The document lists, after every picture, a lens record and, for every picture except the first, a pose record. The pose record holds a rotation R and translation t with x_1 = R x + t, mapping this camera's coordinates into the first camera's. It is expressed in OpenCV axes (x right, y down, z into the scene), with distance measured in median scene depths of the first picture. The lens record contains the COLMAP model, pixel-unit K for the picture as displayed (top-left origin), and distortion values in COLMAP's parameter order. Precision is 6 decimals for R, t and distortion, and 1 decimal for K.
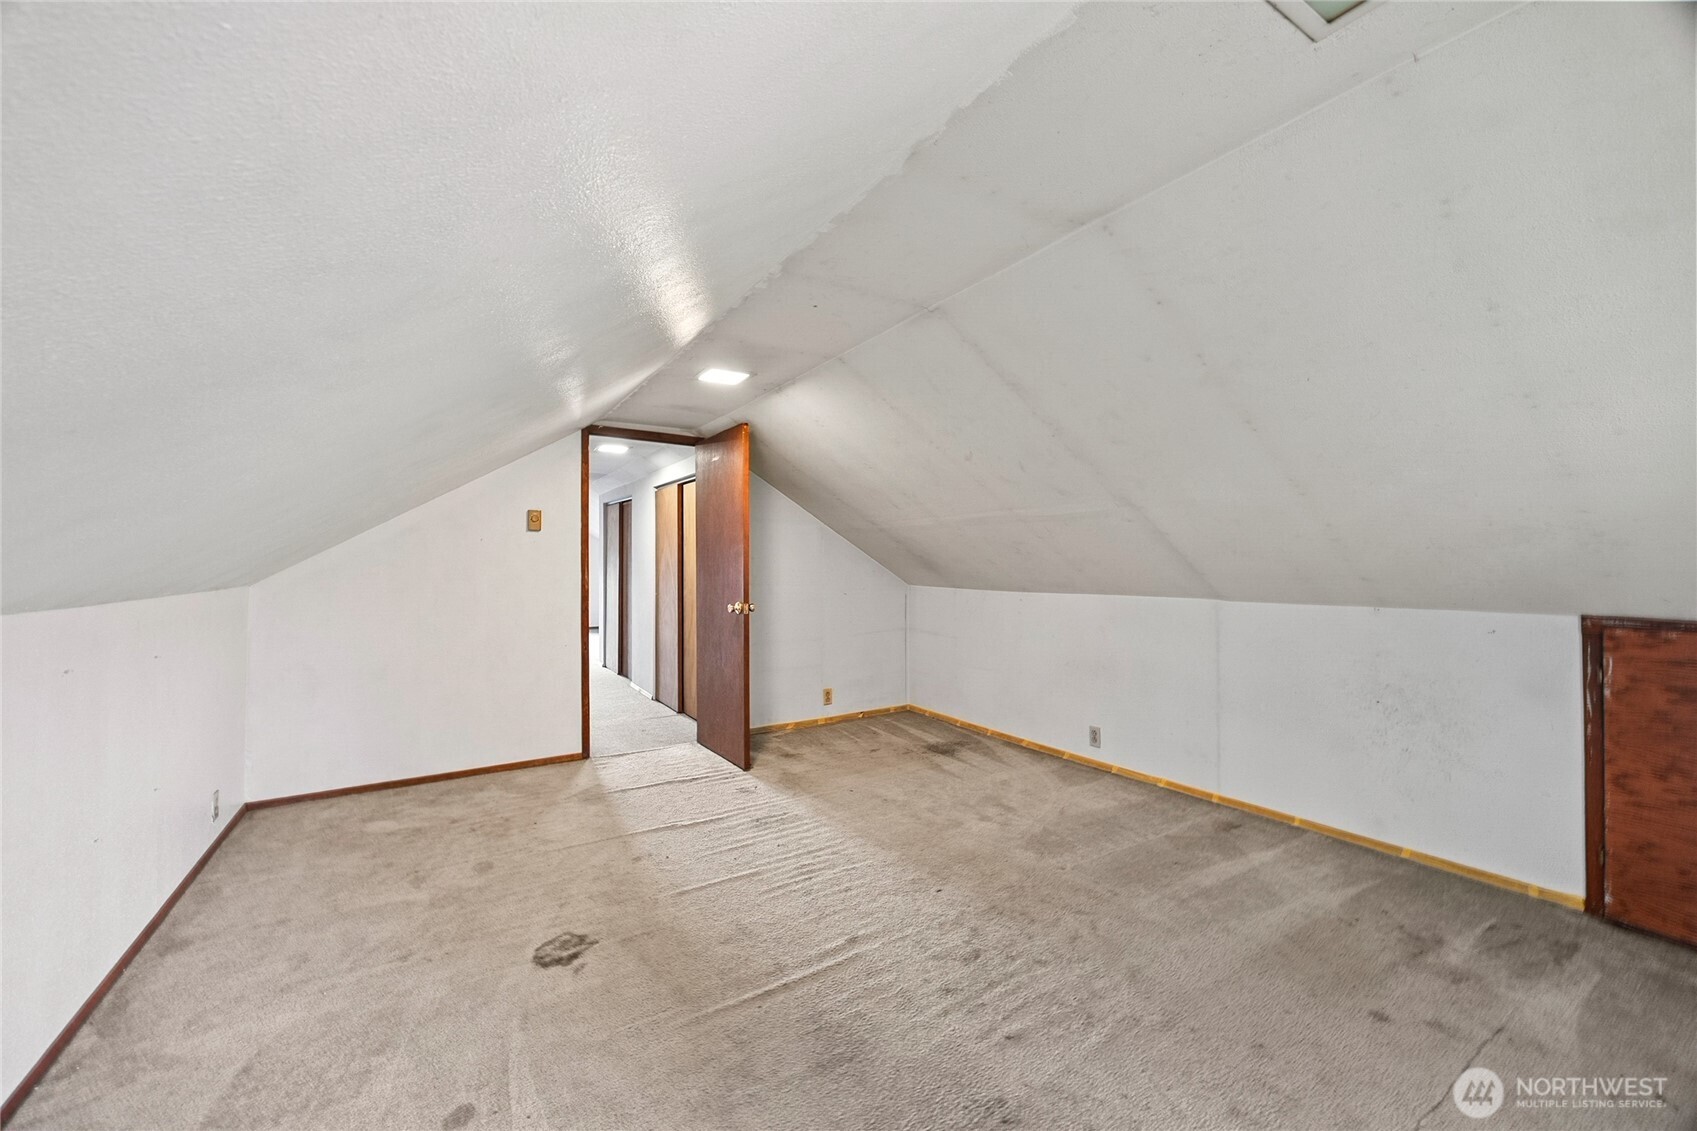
lens RADIAL K [[647.8, 0, 842.5], [0, 647.8, 565.3], [0, 0, 1]] dist [-0.002313, -0.000501]
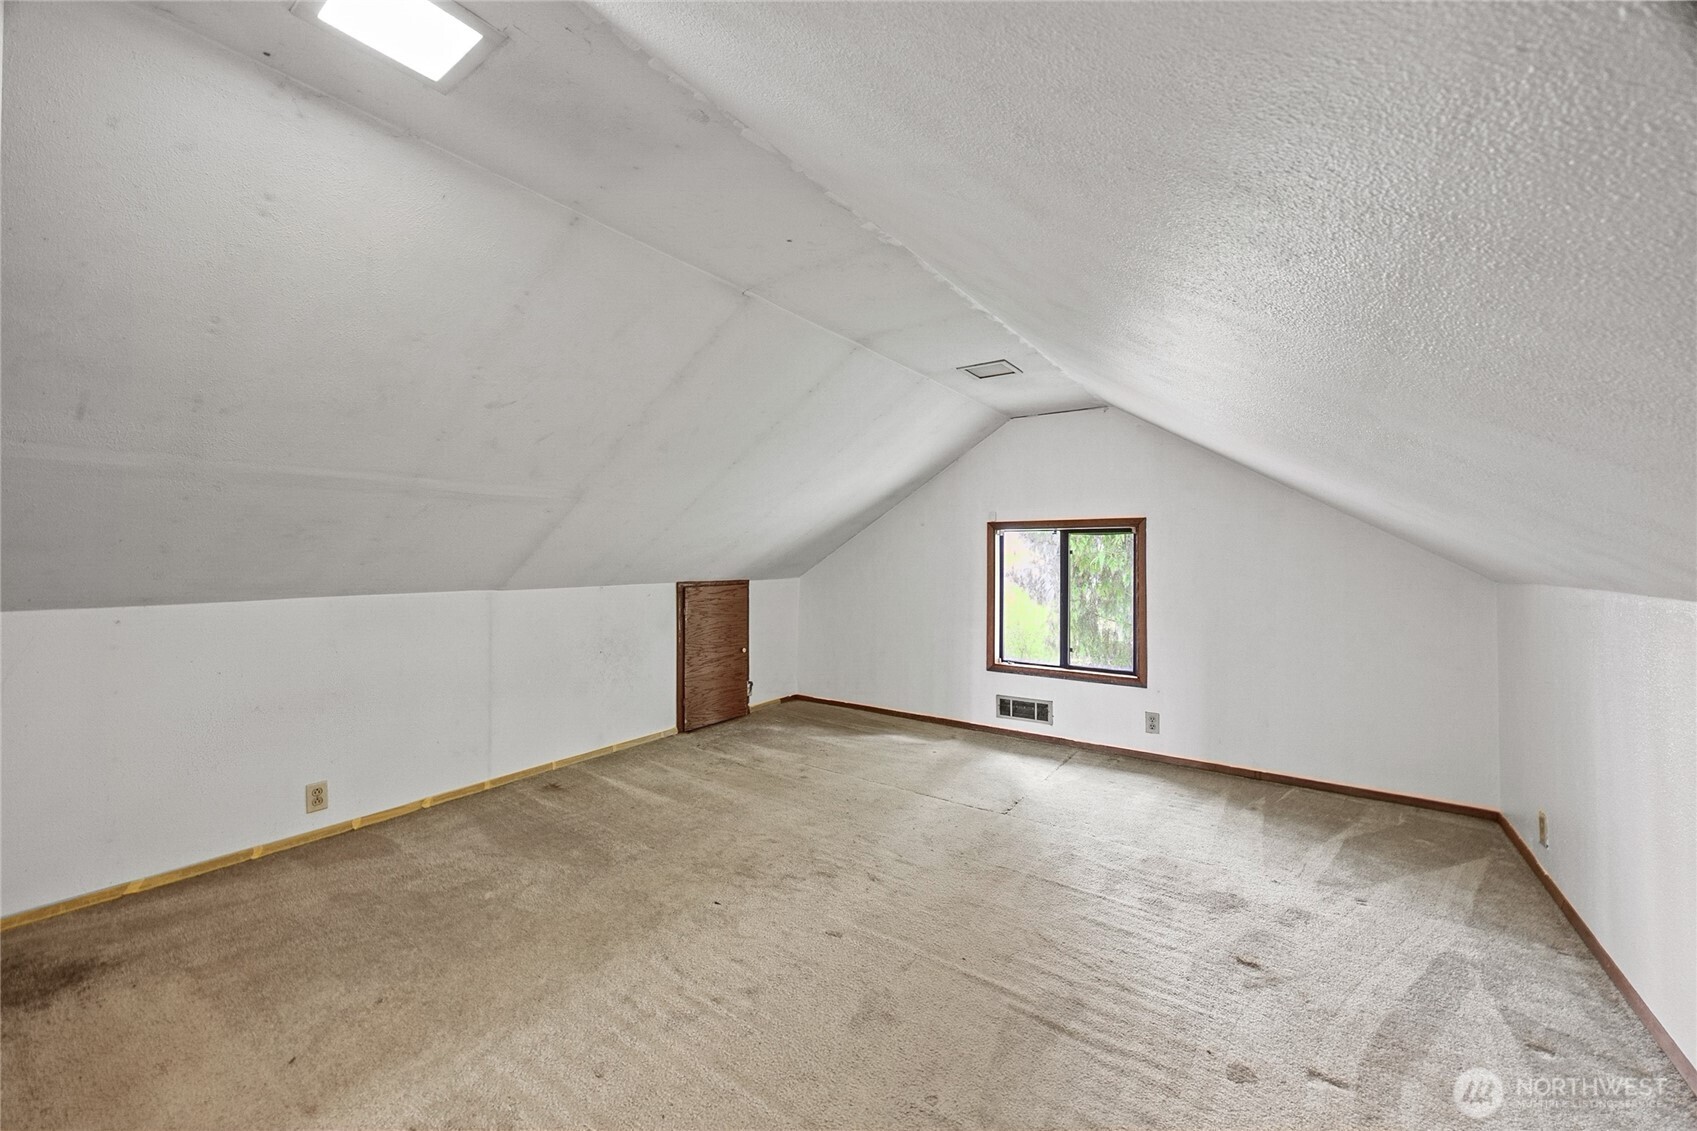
lens RADIAL K [[647.8, 0, 843.0], [0, 647.8, 558.8], [0, 0, 1]] dist [-0.002313, -0.000501]
pose [[-0.383219, -0.004495, 0.923647, -0.833295], [0.000089, 0.999988, 0.004904, -0.001700], [-0.923658, 0.001961, -0.383214, 1.261472]]
